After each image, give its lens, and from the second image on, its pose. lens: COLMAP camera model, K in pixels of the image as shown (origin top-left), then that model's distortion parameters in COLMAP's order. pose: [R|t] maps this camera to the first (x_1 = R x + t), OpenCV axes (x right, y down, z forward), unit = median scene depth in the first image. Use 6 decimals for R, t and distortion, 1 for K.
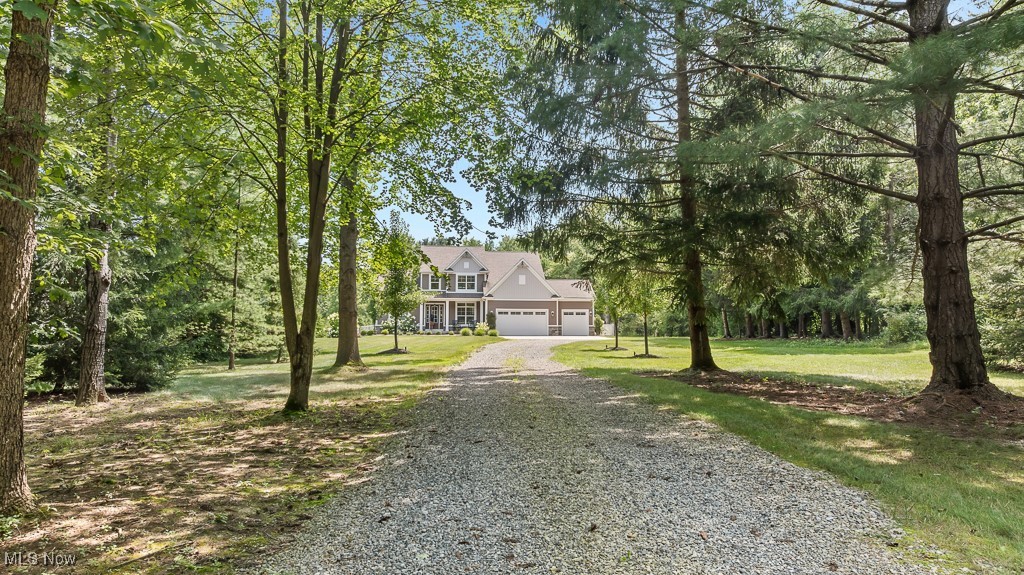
lens RADIAL K [[722.8, 0, 514.5], [0, 722.8, 287.8], [0, 0, 1]] dist [-0.011272, 0.000541]
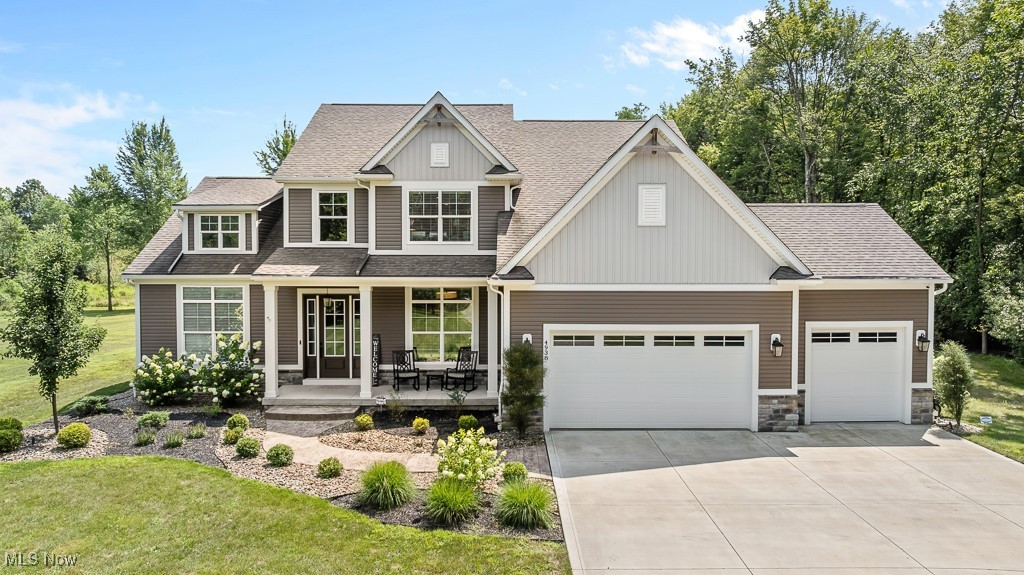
lens RADIAL K [[722.8, 0, 505.4], [0, 722.8, 279.0], [0, 0, 1]] dist [-0.011272, 0.000541]
pose [[0.995234, 0.002372, -0.097487, -0.014607], [0.006576, 0.995795, 0.091371, -0.008935], [0.097294, -0.091576, 0.991034, 0.740060]]
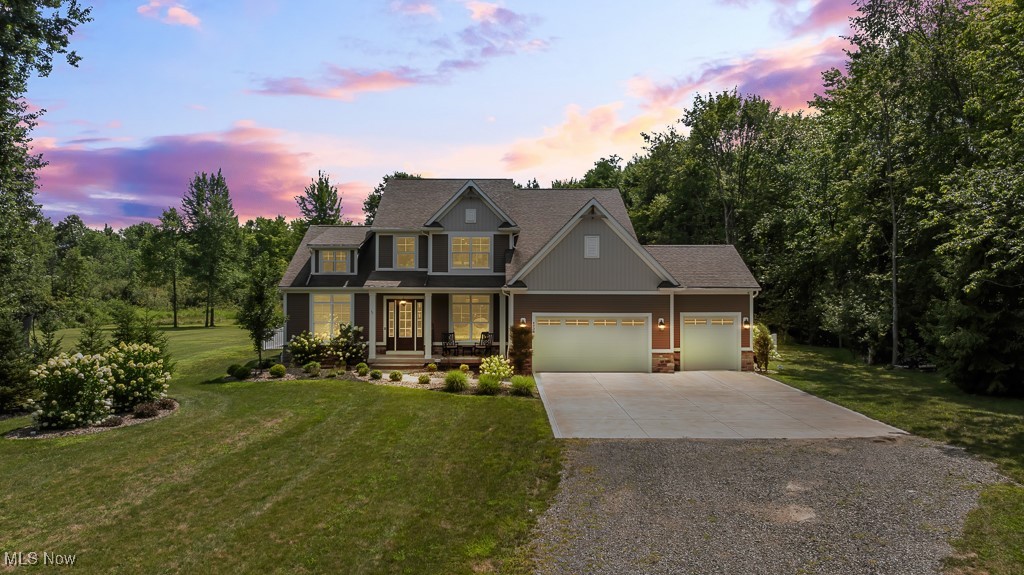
lens RADIAL K [[722.8, 0, 510.8], [0, 722.8, 290.2], [0, 0, 1]] dist [-0.011272, 0.000541]
pose [[0.996934, 0.000788, -0.078244, -0.004221], [0.004165, 0.997997, 0.063121, -0.012784], [0.078137, -0.063254, 0.994934, 0.546316]]
